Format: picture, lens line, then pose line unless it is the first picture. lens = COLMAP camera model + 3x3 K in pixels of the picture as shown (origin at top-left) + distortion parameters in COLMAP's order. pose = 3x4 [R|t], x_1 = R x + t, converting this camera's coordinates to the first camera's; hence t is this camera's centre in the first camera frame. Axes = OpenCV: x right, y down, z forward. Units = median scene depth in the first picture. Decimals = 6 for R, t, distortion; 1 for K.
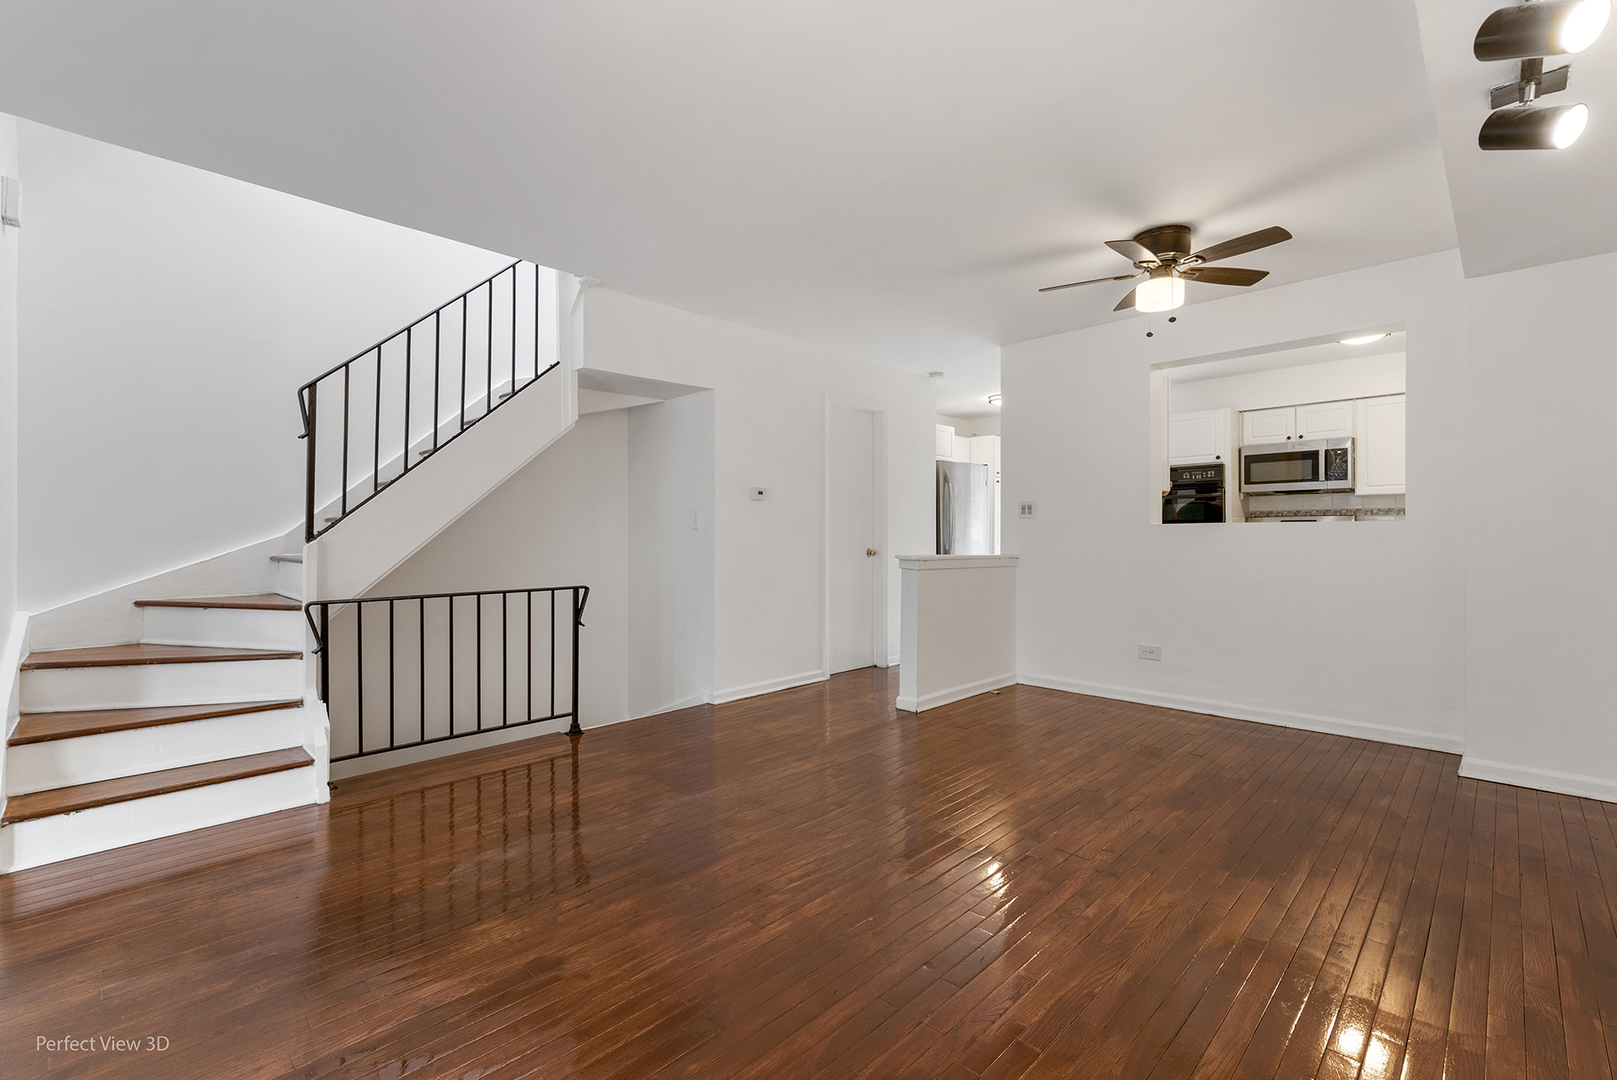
lens RADIAL K [[726.3, 0, 814.6], [0, 726.3, 541.8], [0, 0, 1]] dist [0.010035, -0.000967]
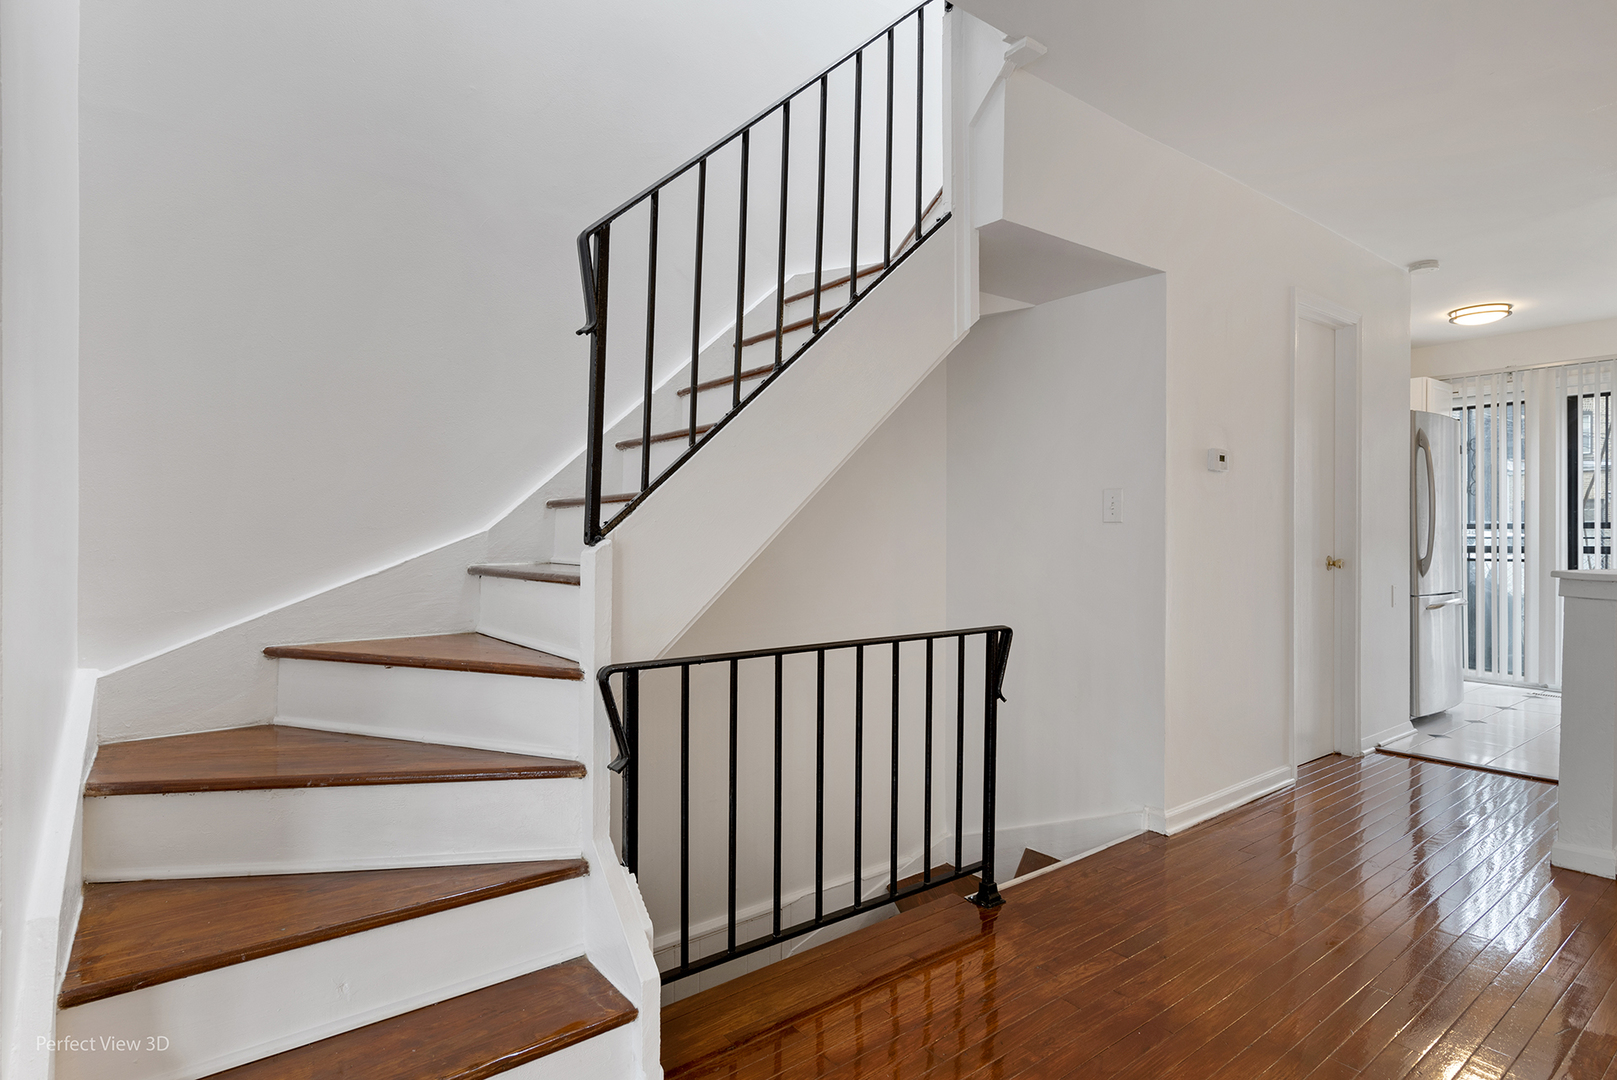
lens RADIAL K [[868.2, 0, 808.5], [0, 868.2, 542.7], [0, 0, 1]] dist [0.026236, -0.005063]
pose [[0.991049, 0.001295, -0.133493, -0.461452], [-0.001681, 0.999995, -0.002775, 0.001381], [0.133489, 0.002975, 0.991046, 0.422064]]
